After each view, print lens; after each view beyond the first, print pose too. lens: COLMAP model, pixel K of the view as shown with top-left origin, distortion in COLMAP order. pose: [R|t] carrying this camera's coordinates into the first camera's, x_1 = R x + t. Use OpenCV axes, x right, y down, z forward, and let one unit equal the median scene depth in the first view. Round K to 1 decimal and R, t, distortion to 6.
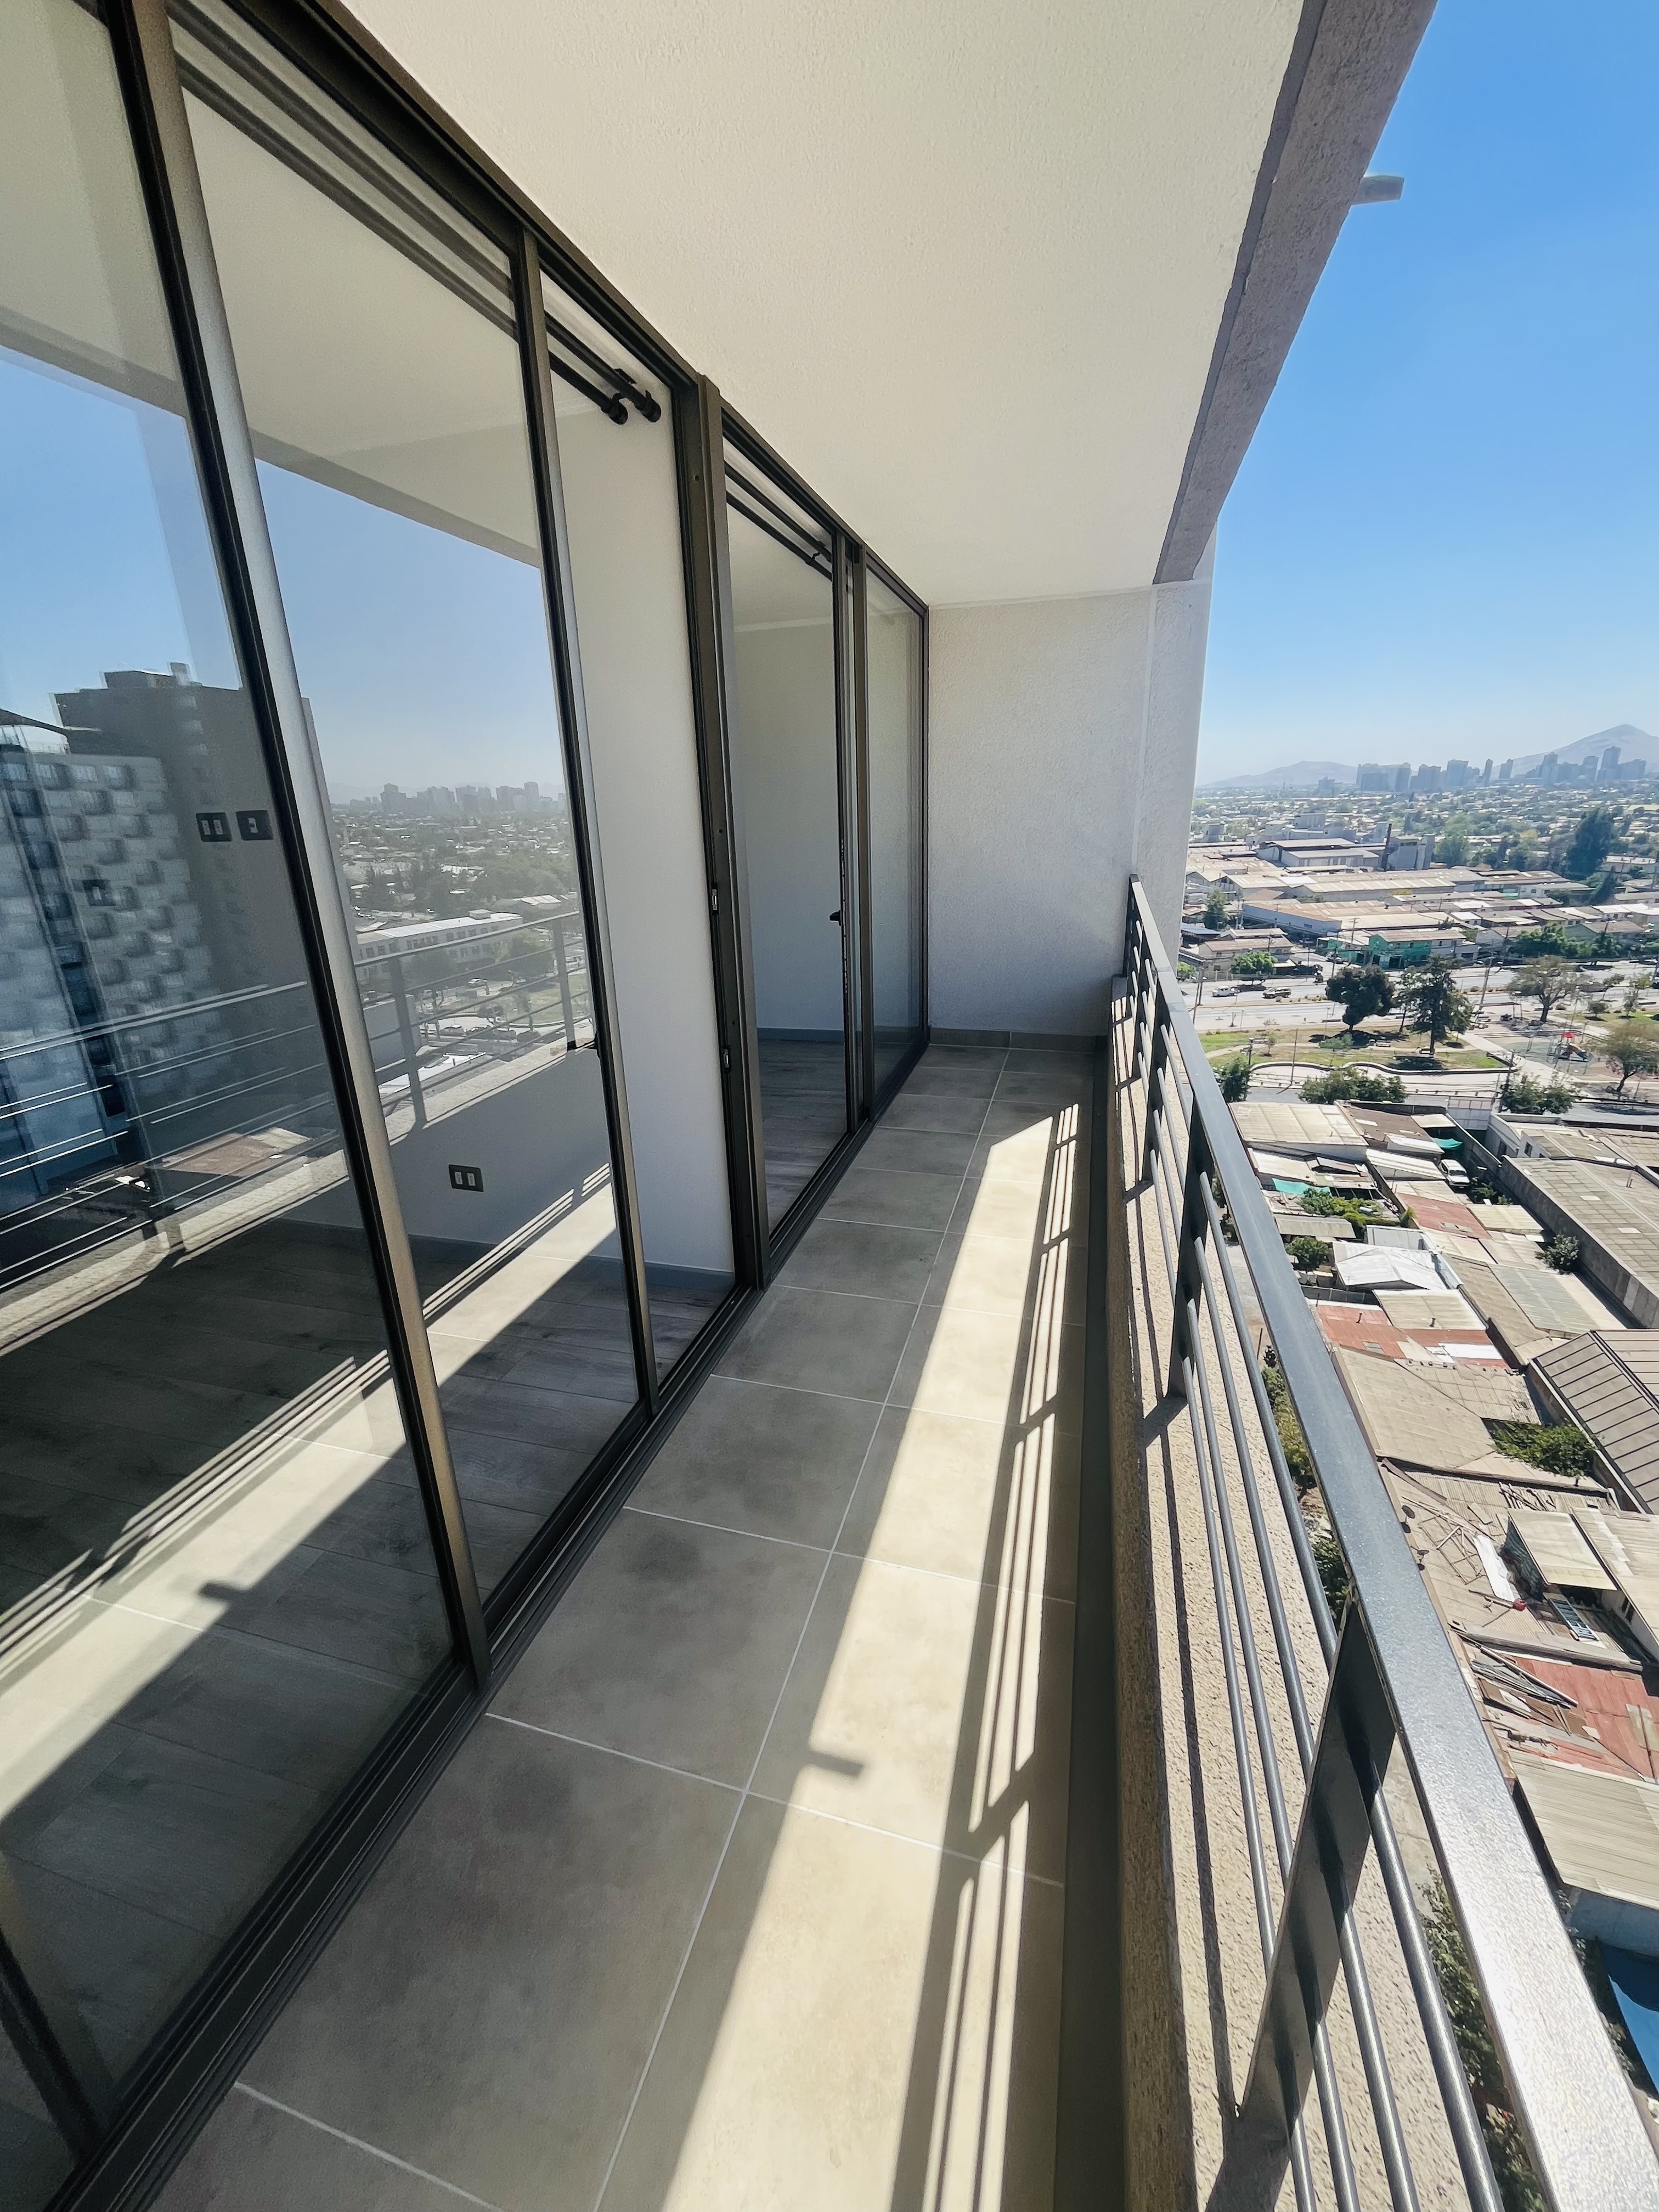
lens RADIAL K [[898.3, 0, 831.7], [0, 898.3, 1098.5], [0, 0, 1]] dist [-0.000903, -0.000239]
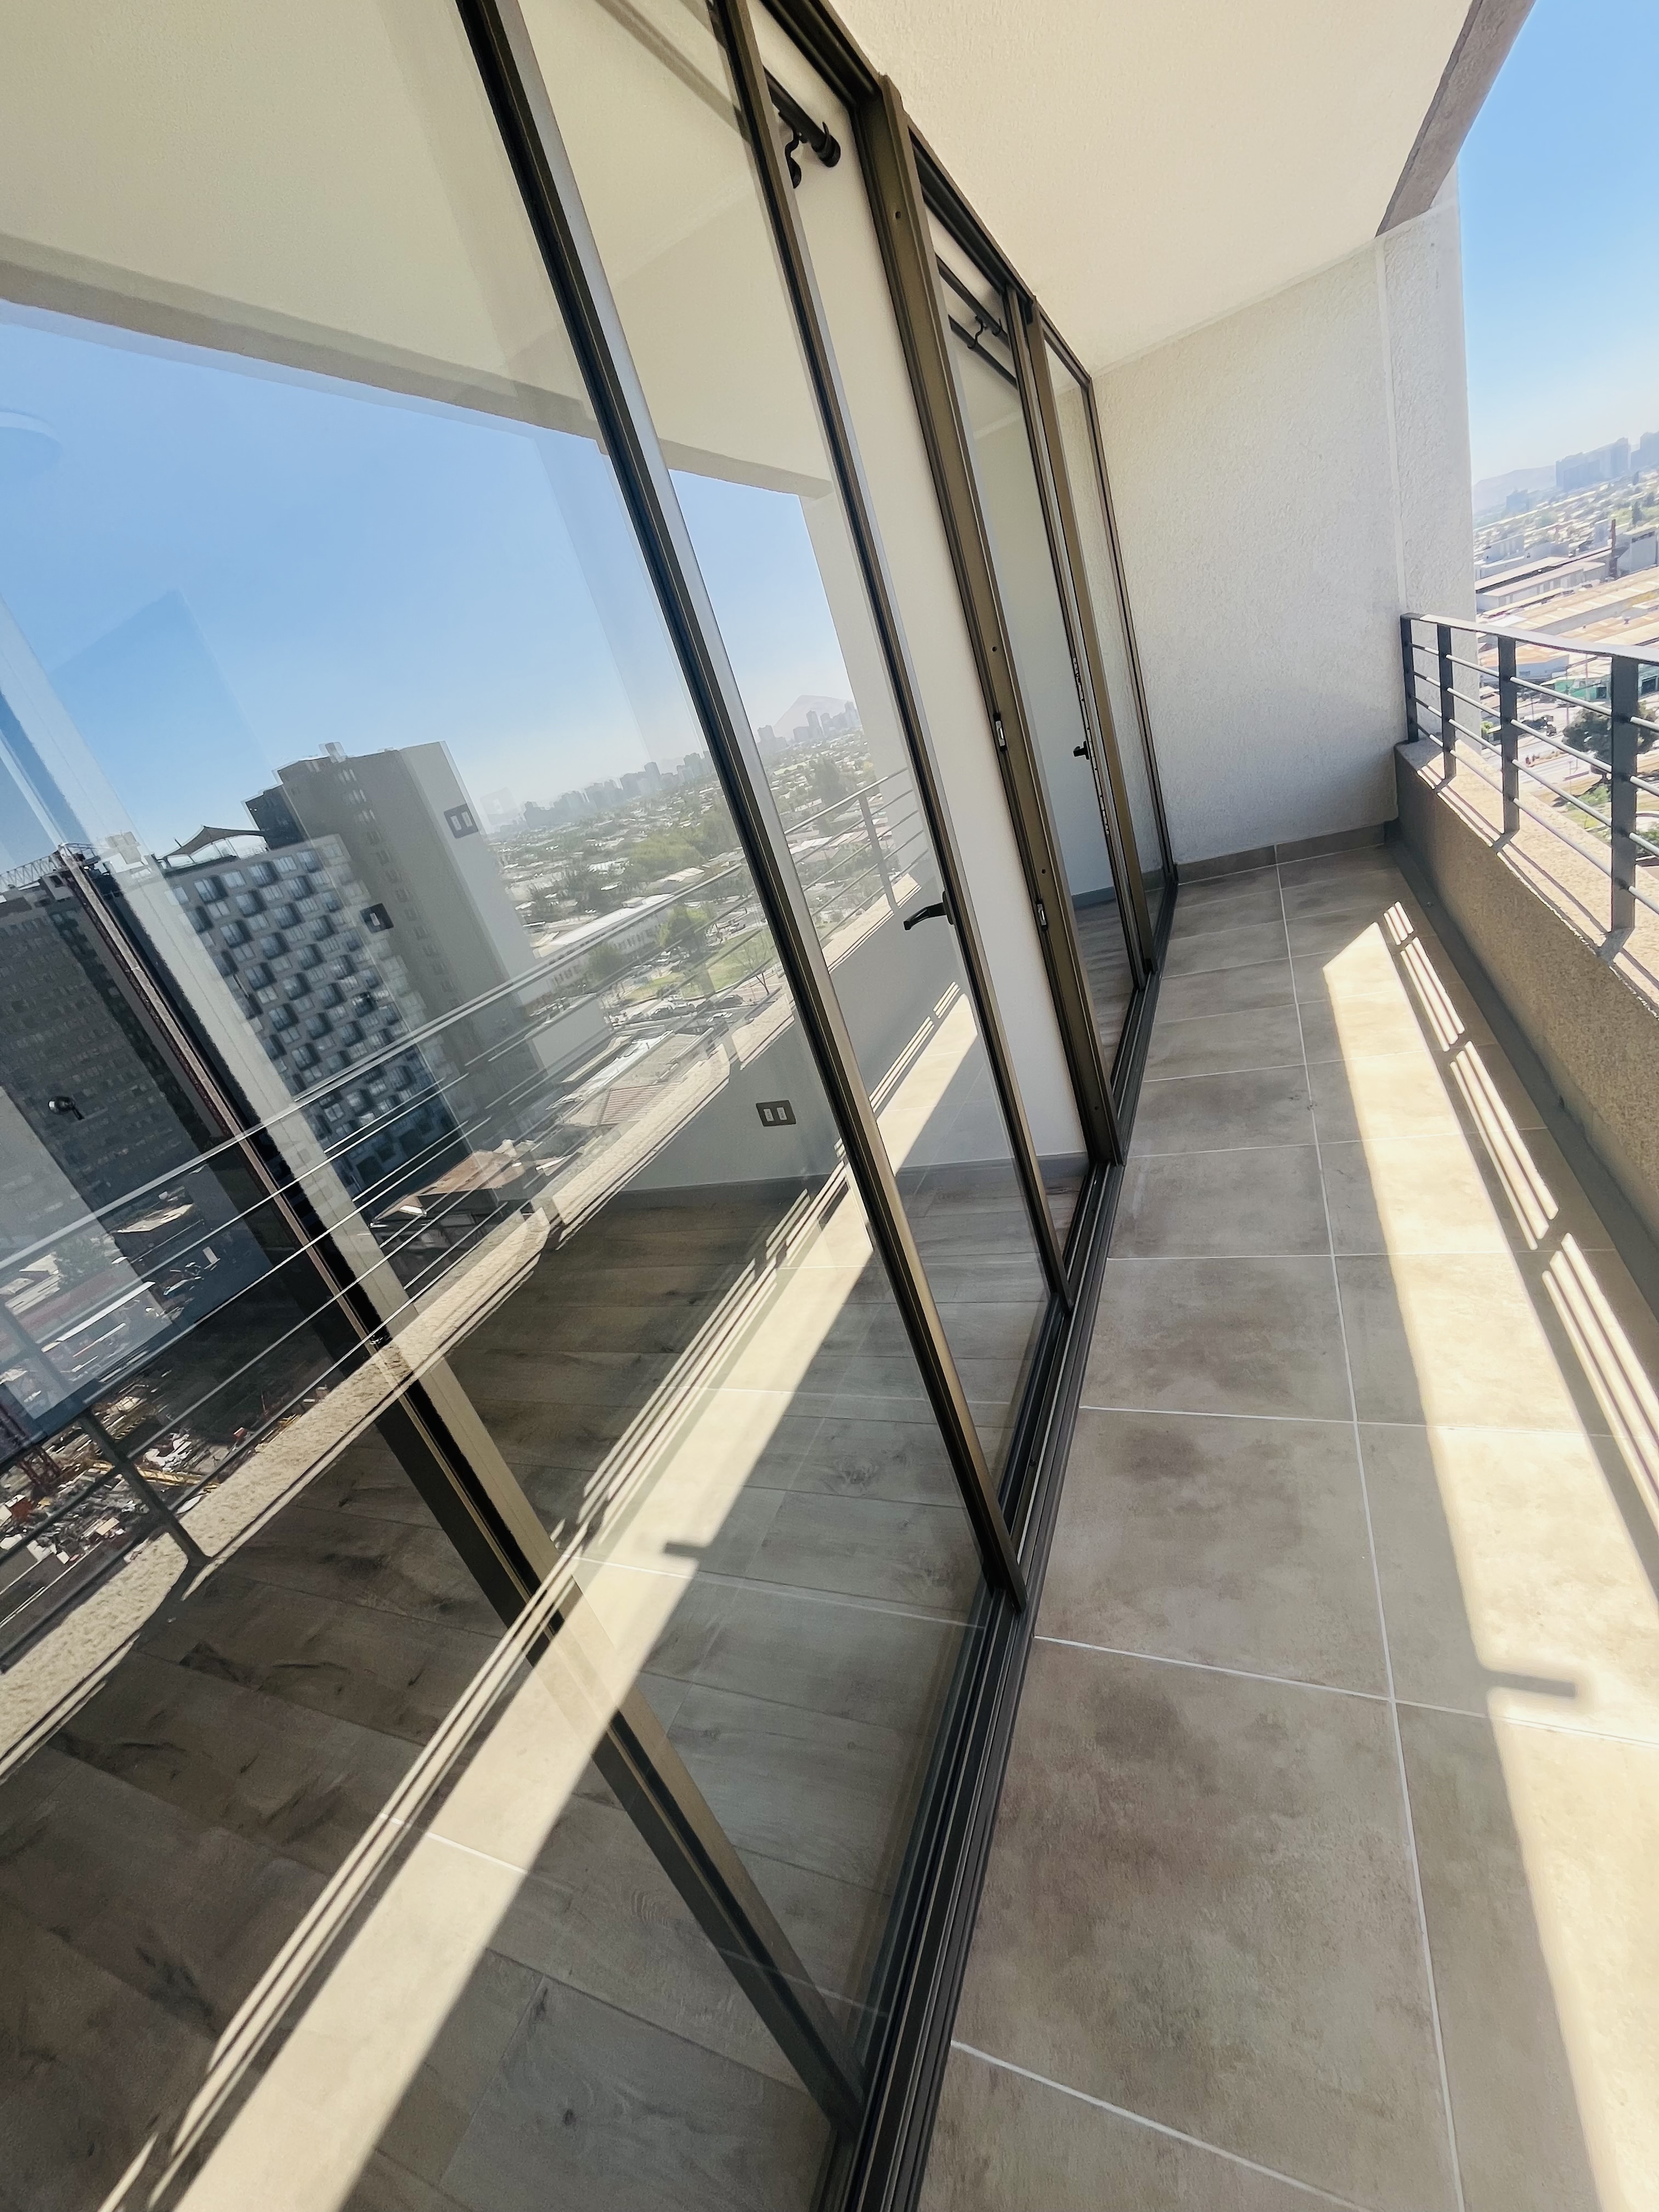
lens RADIAL K [[898.3, 0, 831.7], [0, 898.3, 1098.5], [0, 0, 1]] dist [-0.000903, -0.000239]
pose [[0.956800, -0.205495, -0.205685, -0.110977], [0.222422, 0.972938, 0.062616, 0.019469], [0.187252, -0.105660, 0.976613, 0.050191]]
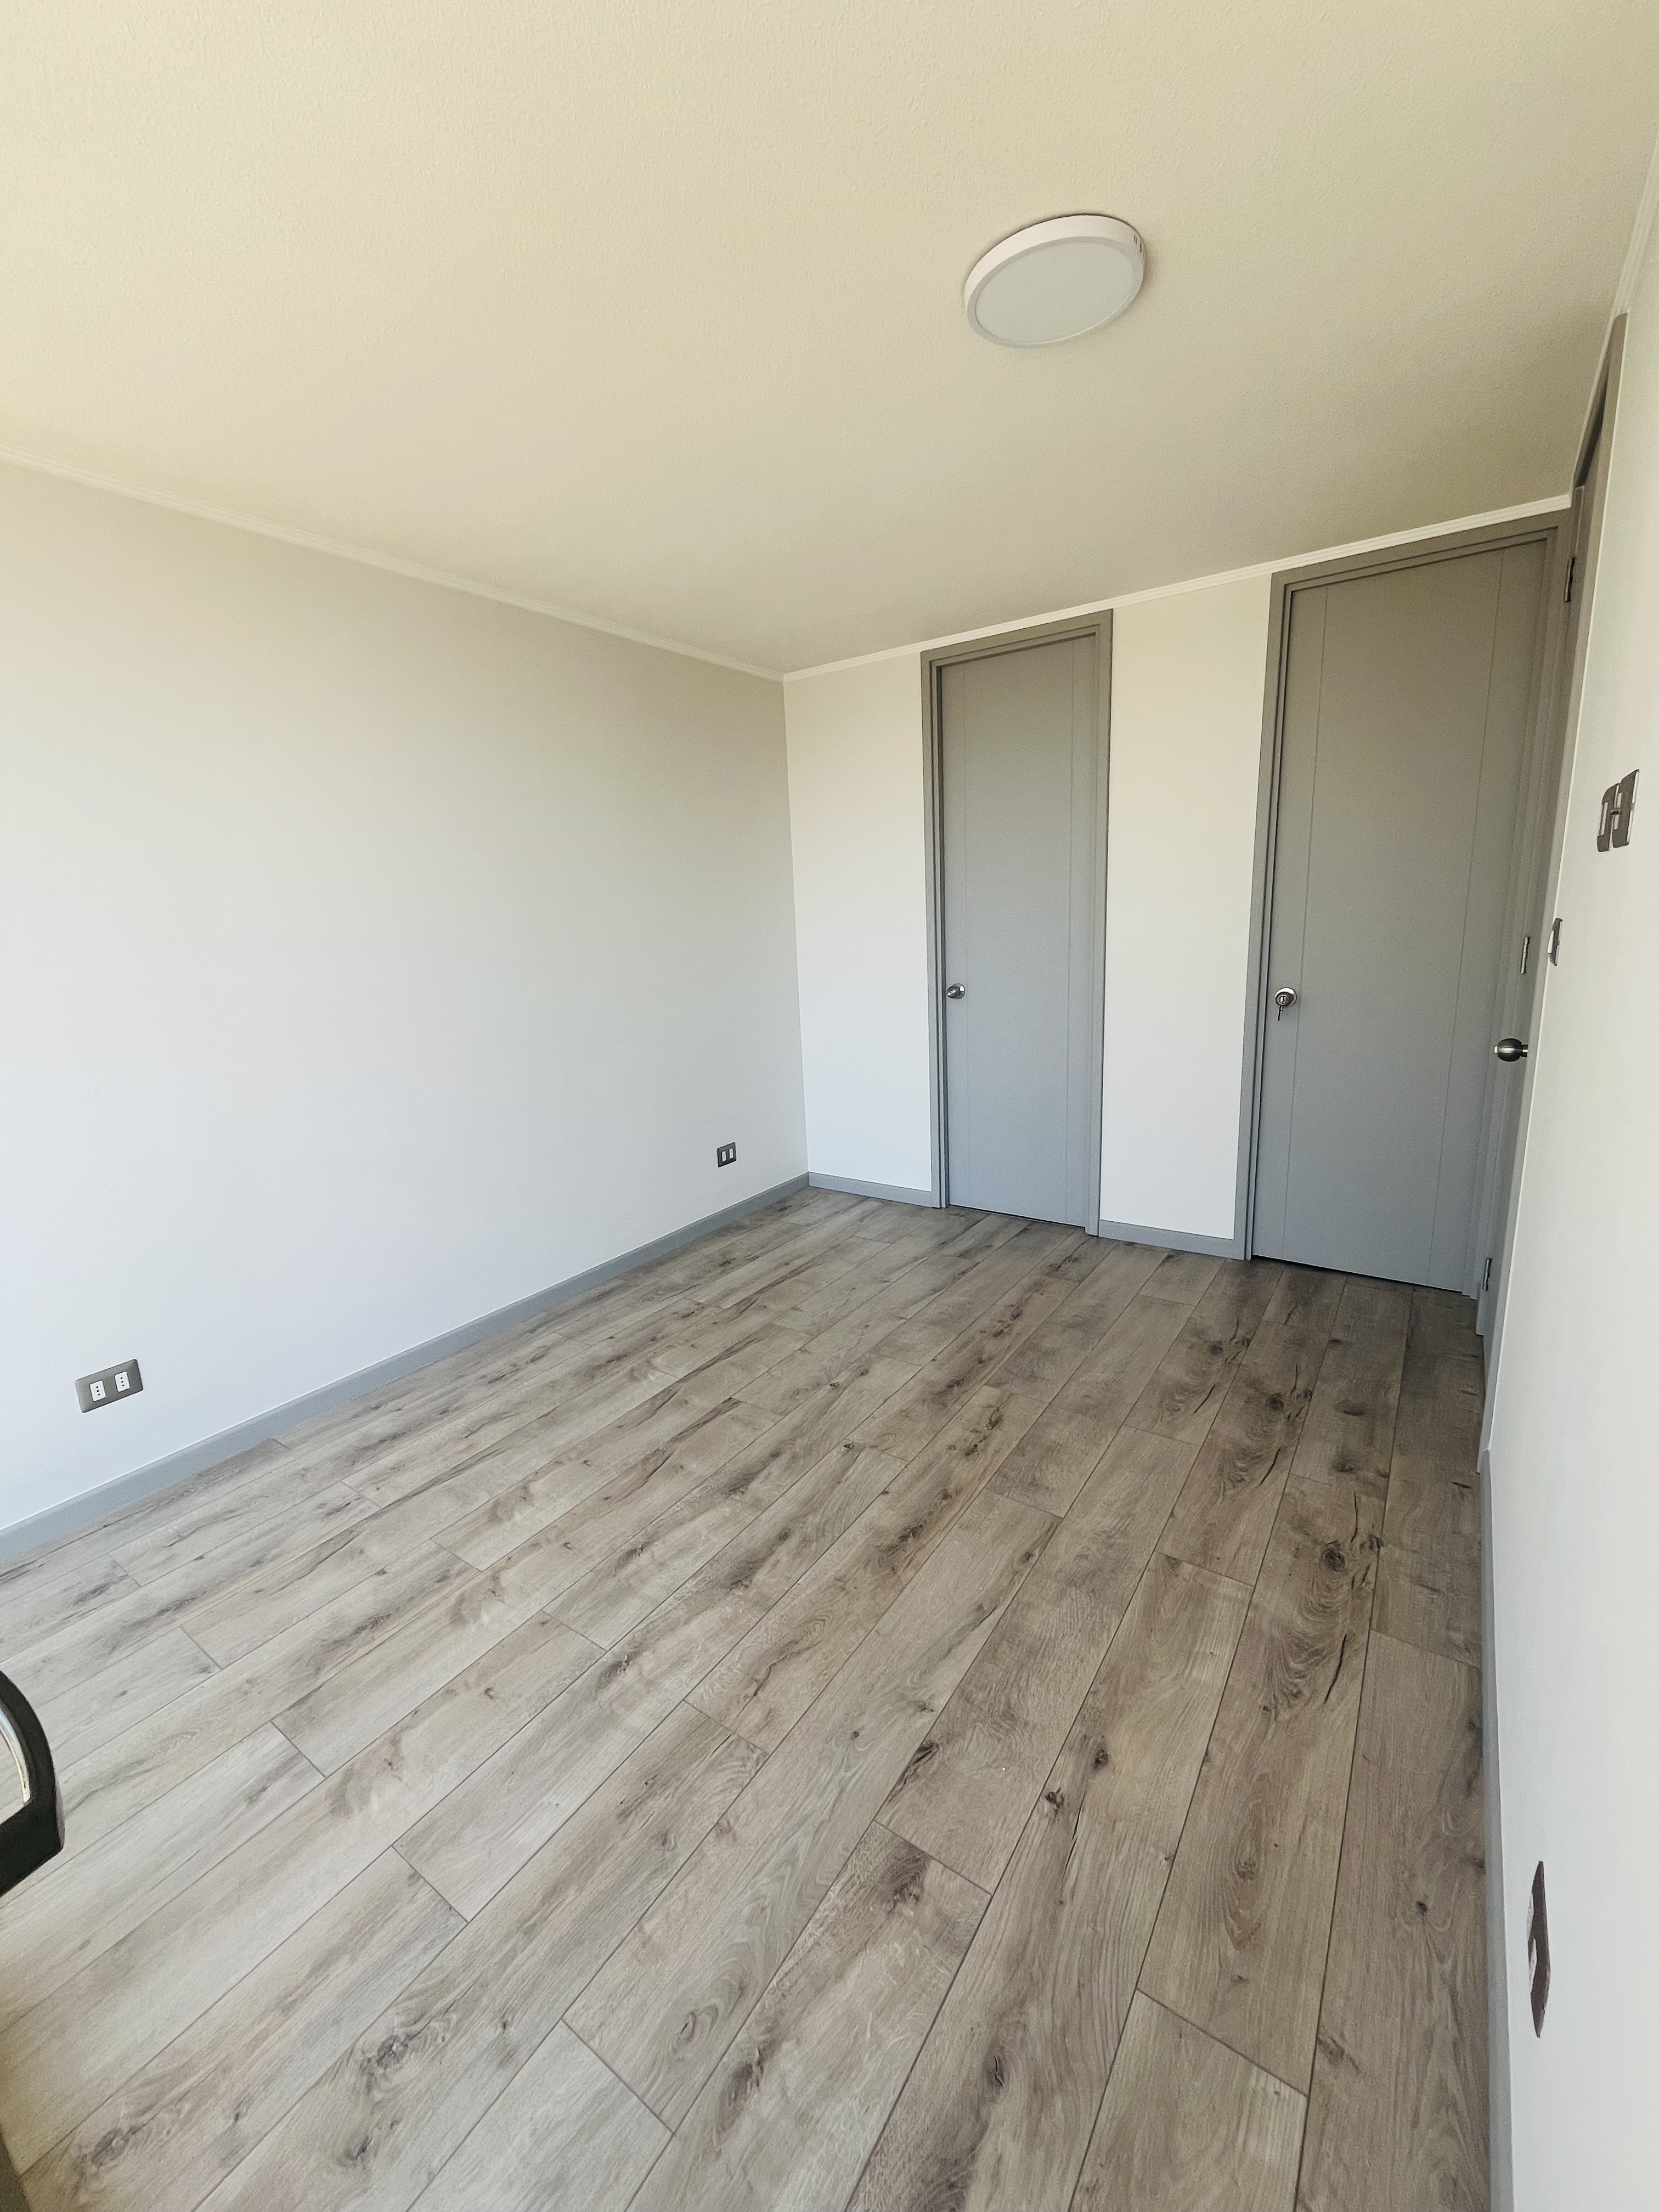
lens RADIAL K [[888.1, 0, 829.5], [0, 888.1, 1106.0], [0, 0, 1]] dist [0.000104, -0.000030]
pose [[-0.320457, 0.248585, -0.914064, -0.097899], [-0.249970, 0.908557, 0.334723, -0.155442], [0.913686, 0.335753, -0.229014, 0.560622]]
